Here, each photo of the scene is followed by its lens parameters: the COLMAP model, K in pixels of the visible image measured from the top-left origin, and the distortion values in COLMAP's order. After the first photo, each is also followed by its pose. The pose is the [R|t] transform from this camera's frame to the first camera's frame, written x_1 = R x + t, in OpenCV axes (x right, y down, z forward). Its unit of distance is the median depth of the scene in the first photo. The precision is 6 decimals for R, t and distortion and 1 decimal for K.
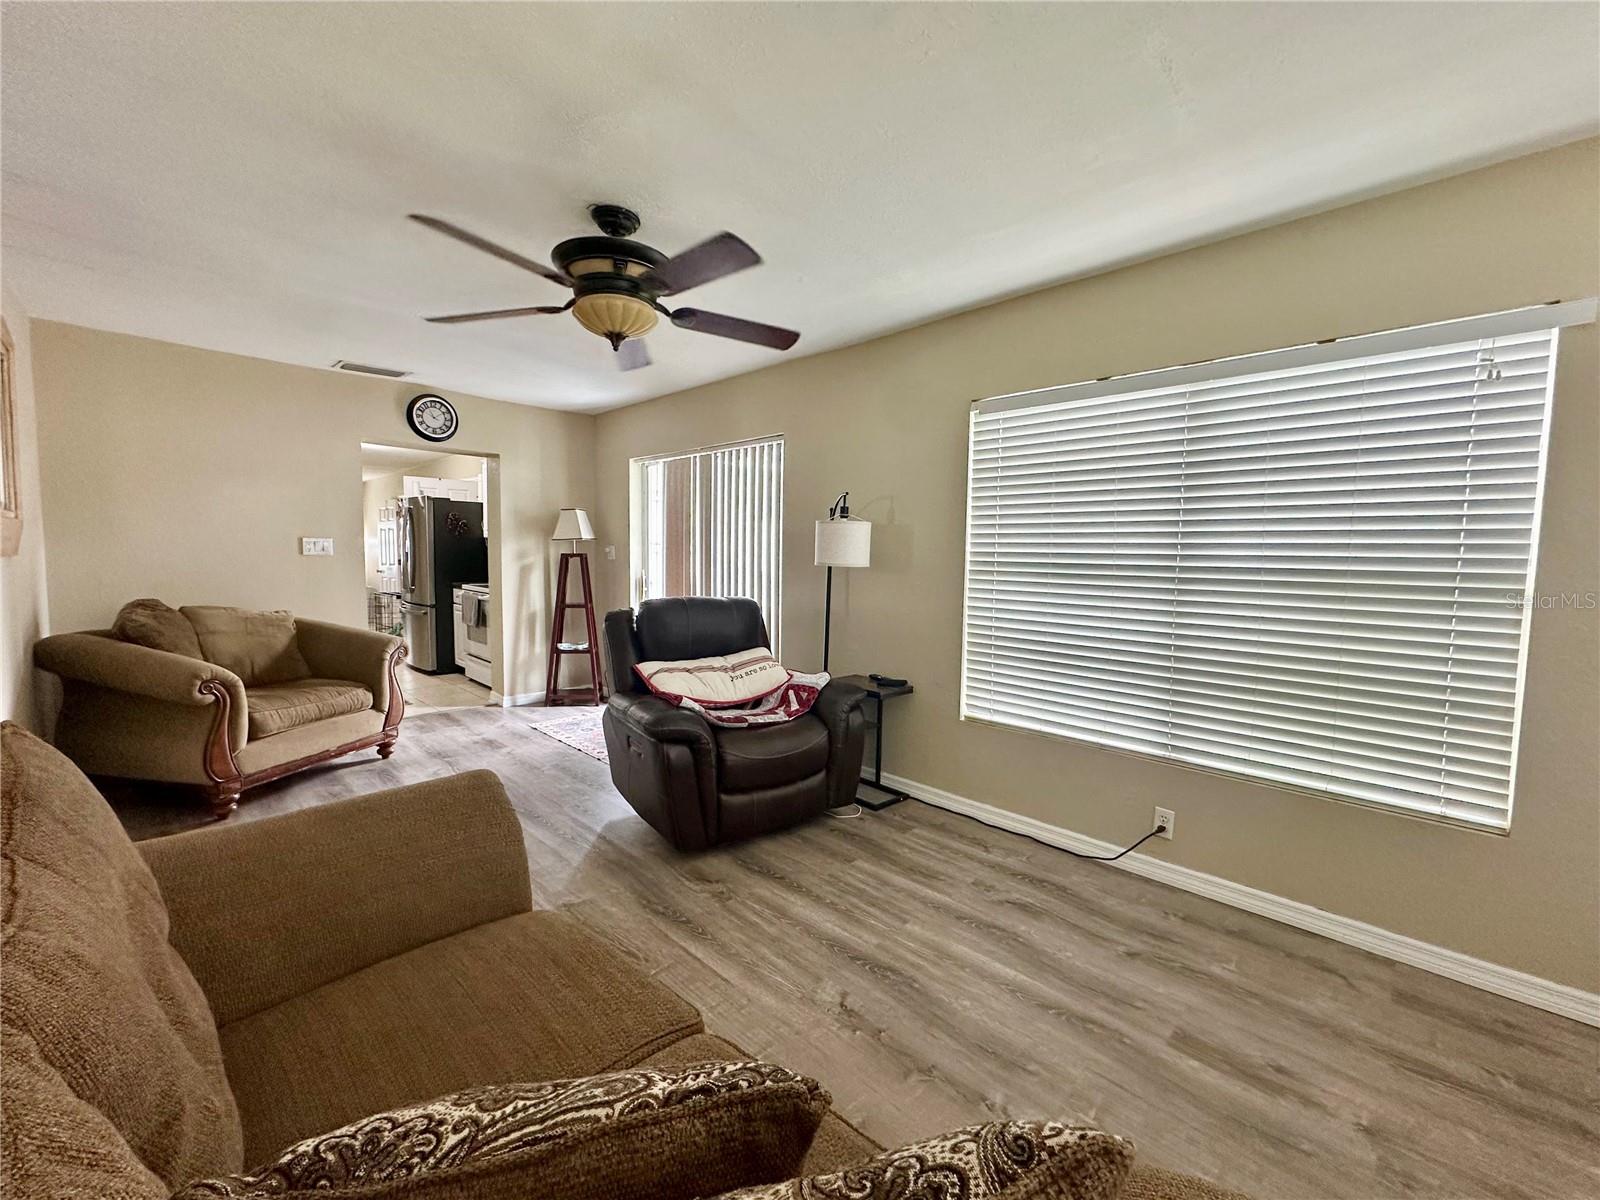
lens RADIAL K [[642.9, 0, 800.9], [0, 642.9, 596.5], [0, 0, 1]] dist [-0.000063, 0.000743]
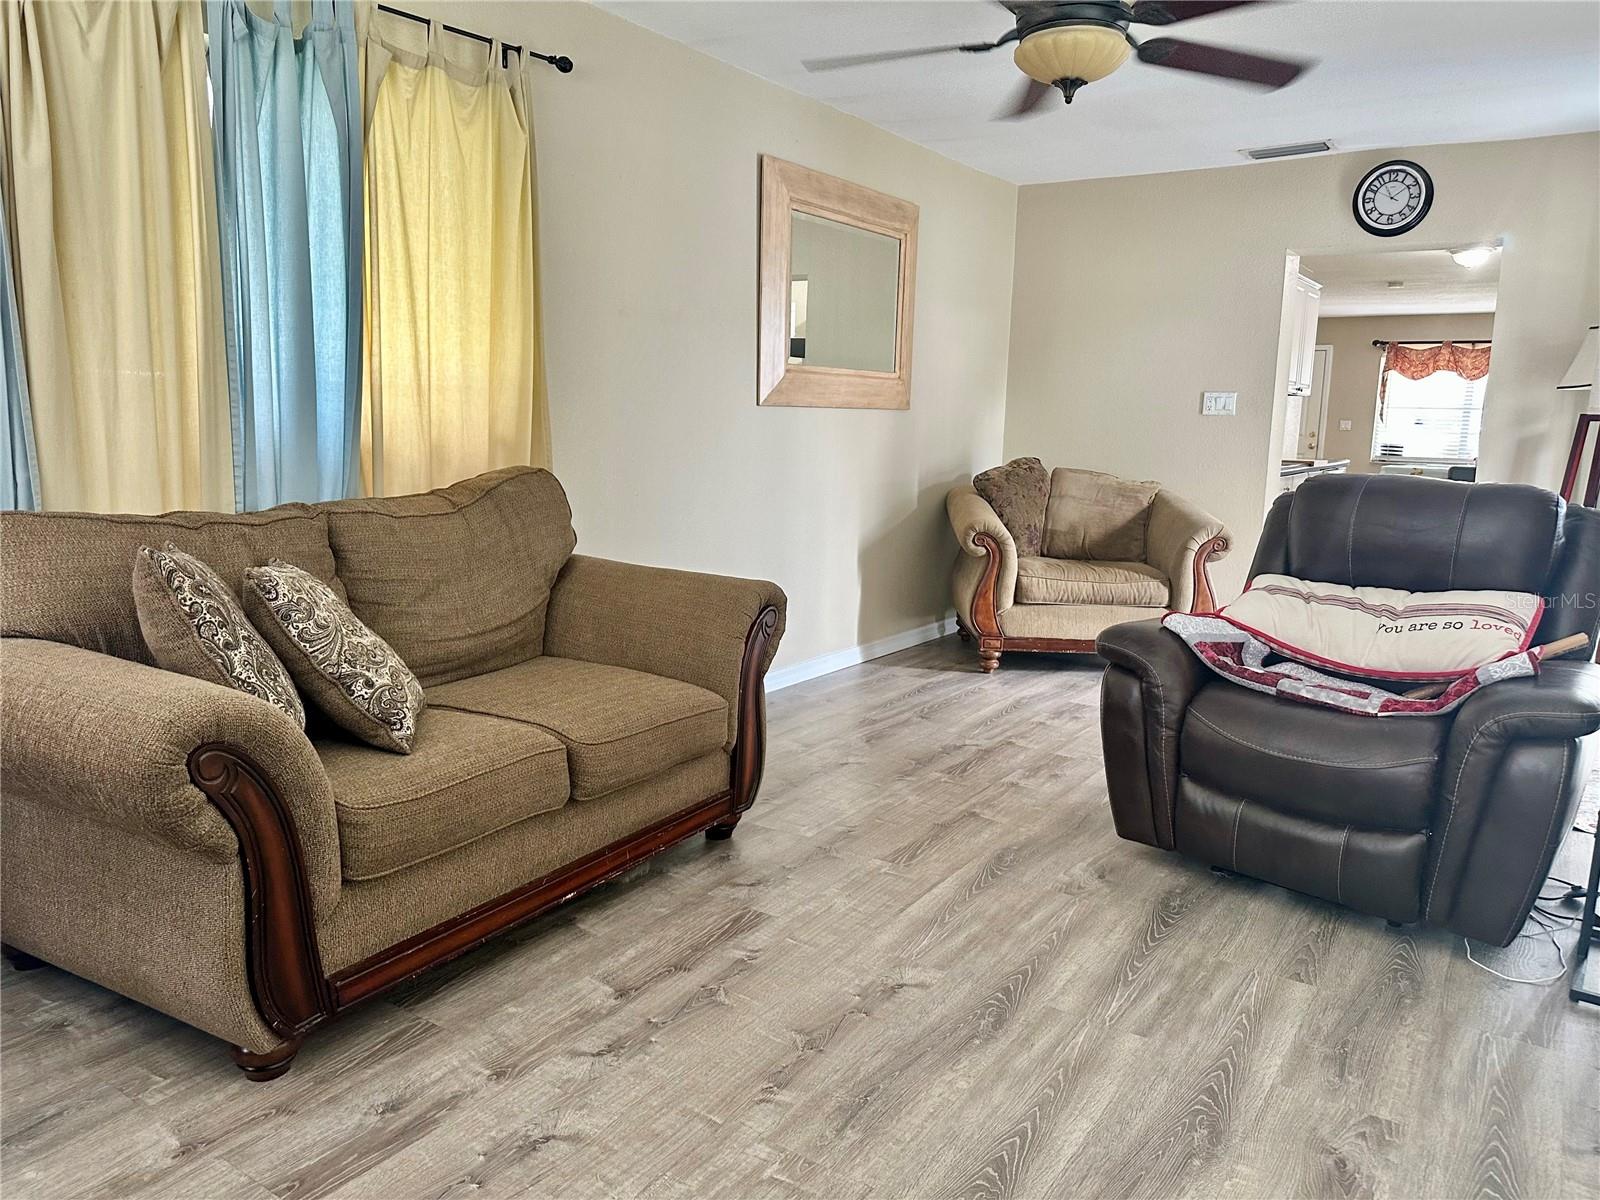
lens RADIAL K [[1126.2, 0, 809.6], [0, 1126.2, 599.1], [0, 0, 1]] dist [0.137797, -0.204679]
pose [[0.180938, 0.145528, -0.972668, 0.807414], [-0.082751, 0.987737, 0.132389, 0.017815], [0.980007, 0.056535, 0.190762, 0.394899]]
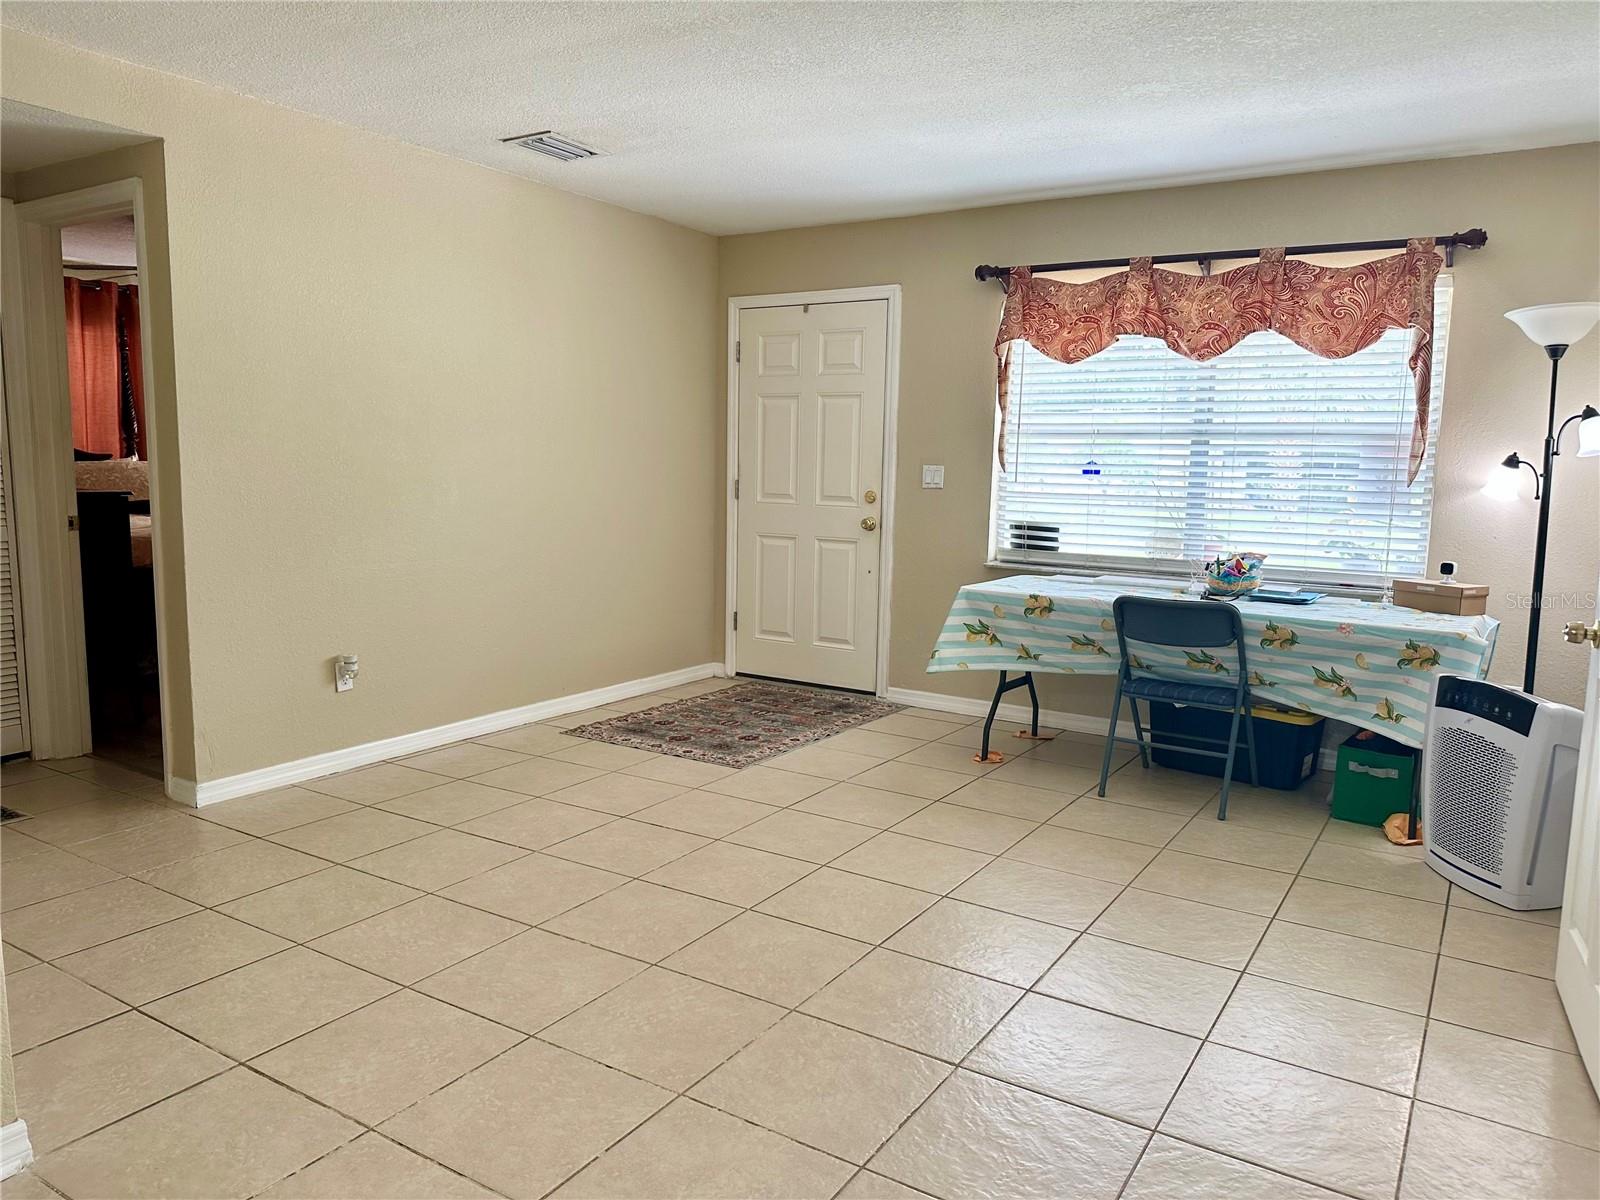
lens RADIAL K [[1126.2, 0, 809.6], [0, 1126.2, 599.1], [0, 0, 1]] dist [0.137797, -0.204679]
pose [[0.211526, 0.113866, -0.970717, -1.562680], [-0.081162, 0.991806, 0.098654, -0.202381], [0.973997, 0.057918, 0.219034, 2.726762]]
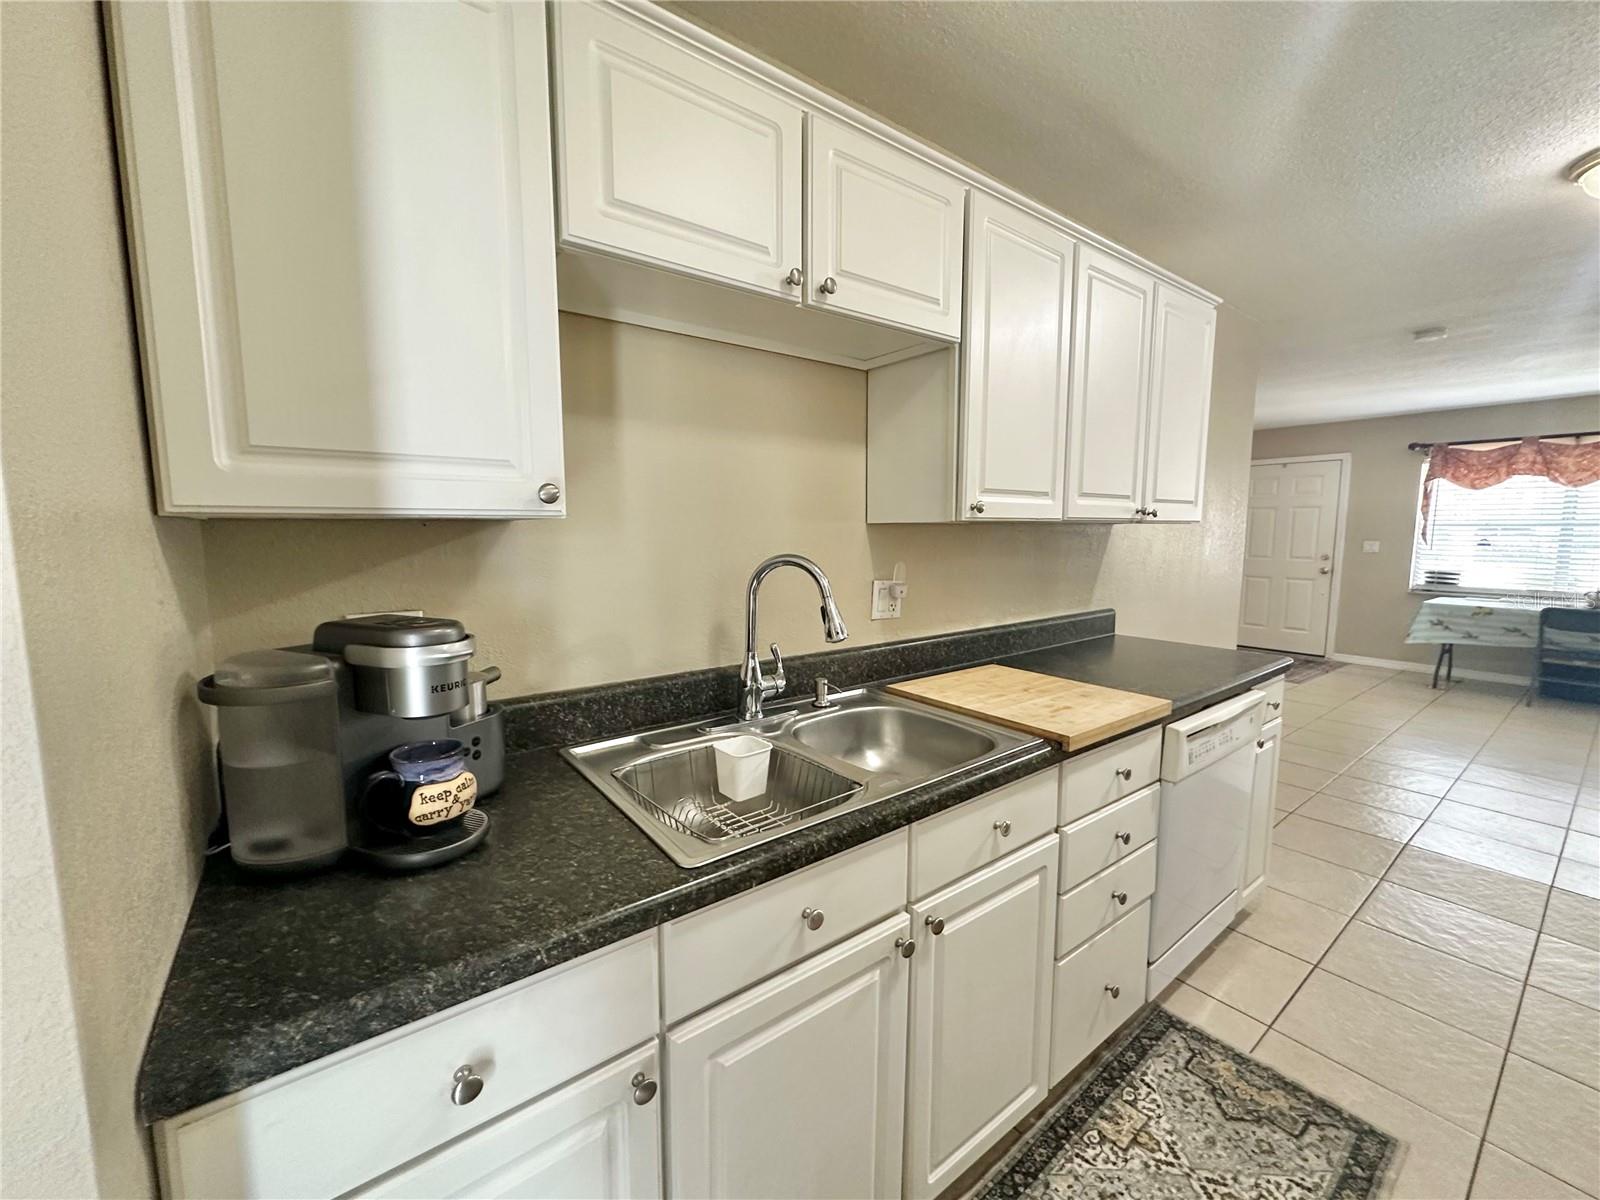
lens RADIAL K [[642.9, 0, 800.9], [0, 642.9, 596.5], [0, 0, 1]] dist [-0.000063, 0.000743]
pose [[-0.148835, 0.090495, -0.984713, -0.976340], [-0.064701, 0.992779, 0.101016, -0.166559], [0.986743, 0.078747, -0.141905, 1.776711]]
